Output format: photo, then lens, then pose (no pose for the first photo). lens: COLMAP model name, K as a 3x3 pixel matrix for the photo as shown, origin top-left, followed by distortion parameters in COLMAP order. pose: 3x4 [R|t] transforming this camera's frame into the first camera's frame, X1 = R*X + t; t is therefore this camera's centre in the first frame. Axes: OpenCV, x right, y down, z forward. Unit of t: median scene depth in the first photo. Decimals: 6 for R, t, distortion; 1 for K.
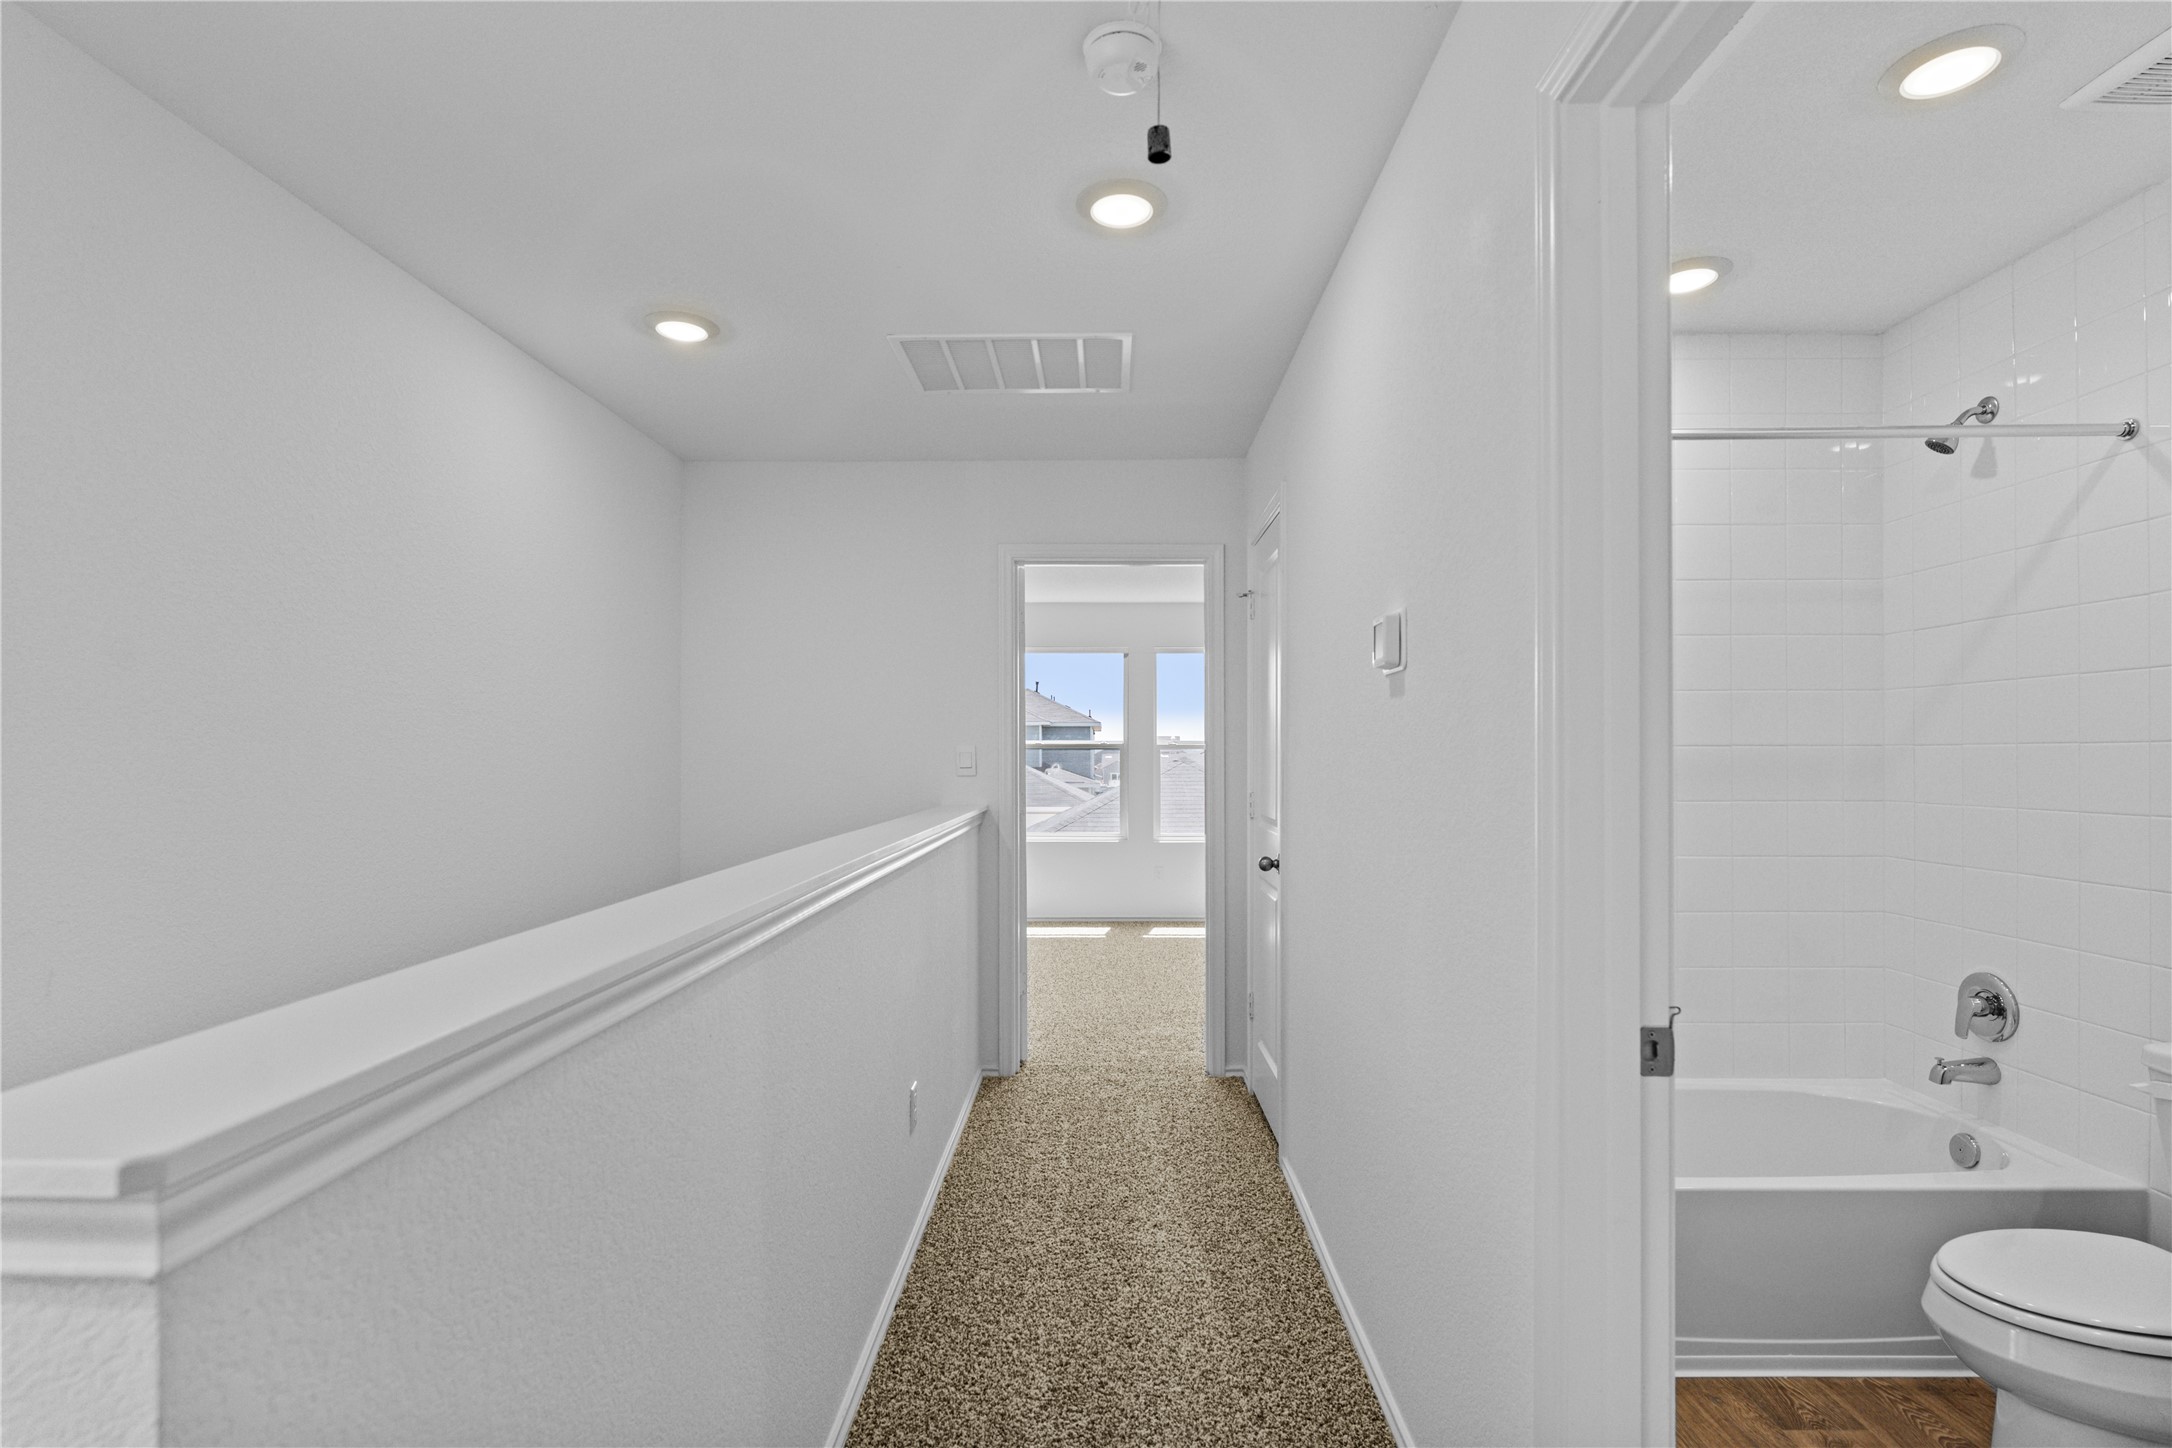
lens RADIAL K [[1010.8, 0, 1086.0], [0, 1010.8, 724.0], [0, 0, 1]] dist [-0.011251, -0.000598]
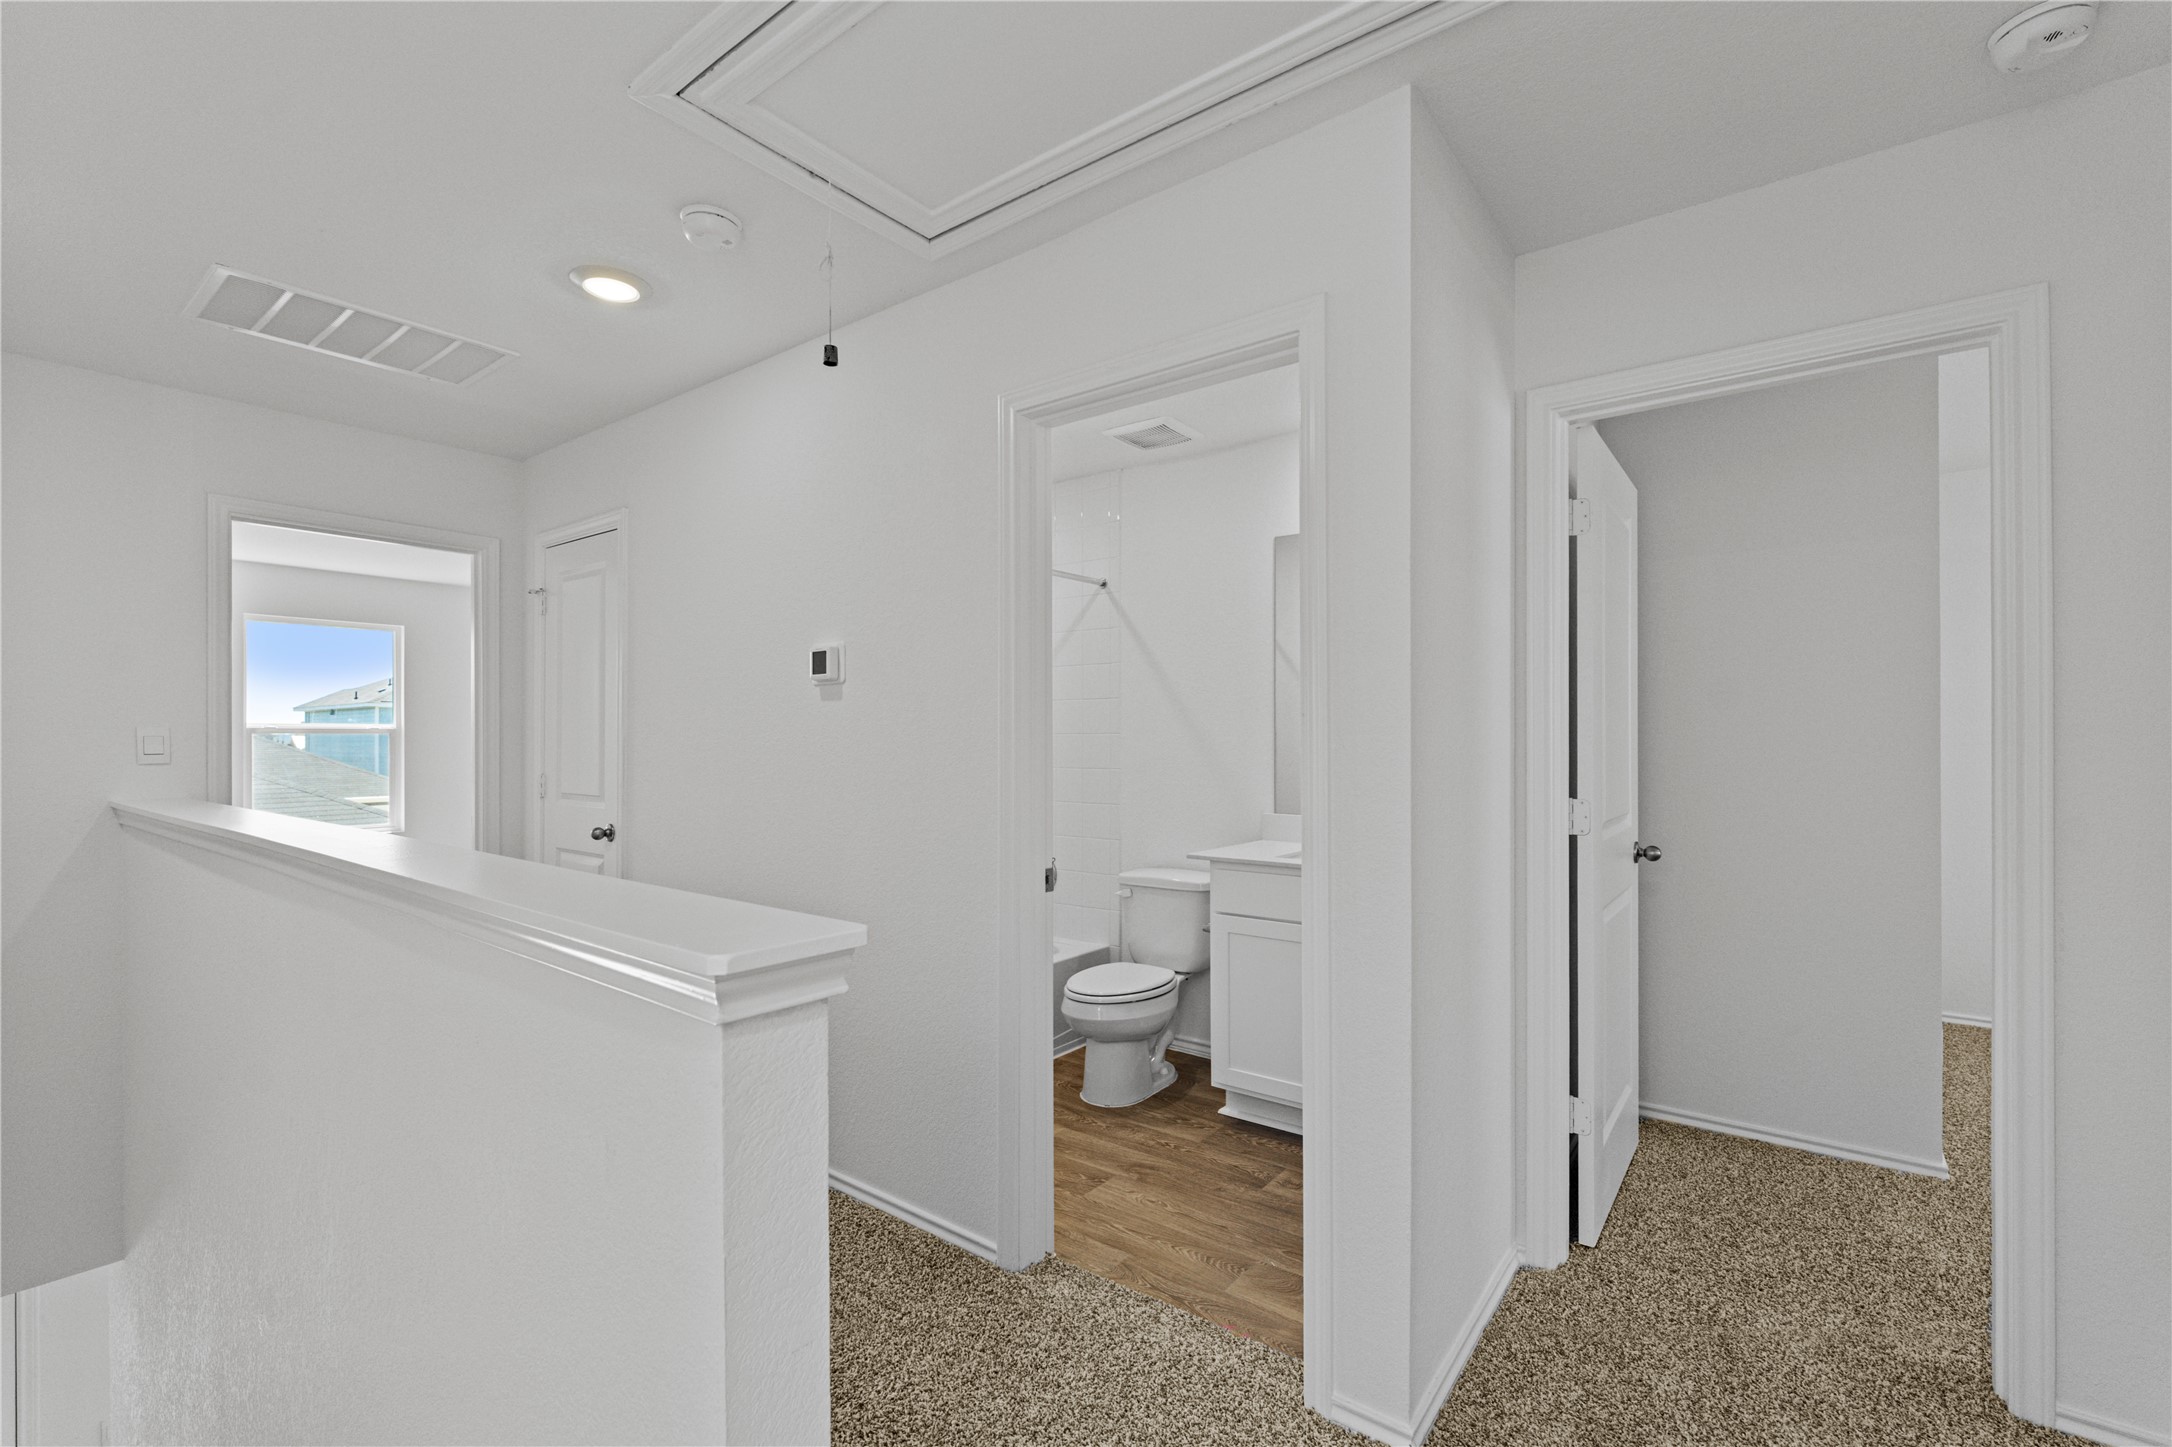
lens RADIAL K [[941.0, 0, 1086.0], [0, 941.0, 723.5], [0, 0, 1]] dist [0.000563, 0.000030]
pose [[0.596684, 0.016957, 0.802297, -0.525470], [-0.028933, 0.999581, 0.000392, -0.006852], [-0.801955, -0.023447, 0.596925, -0.136005]]
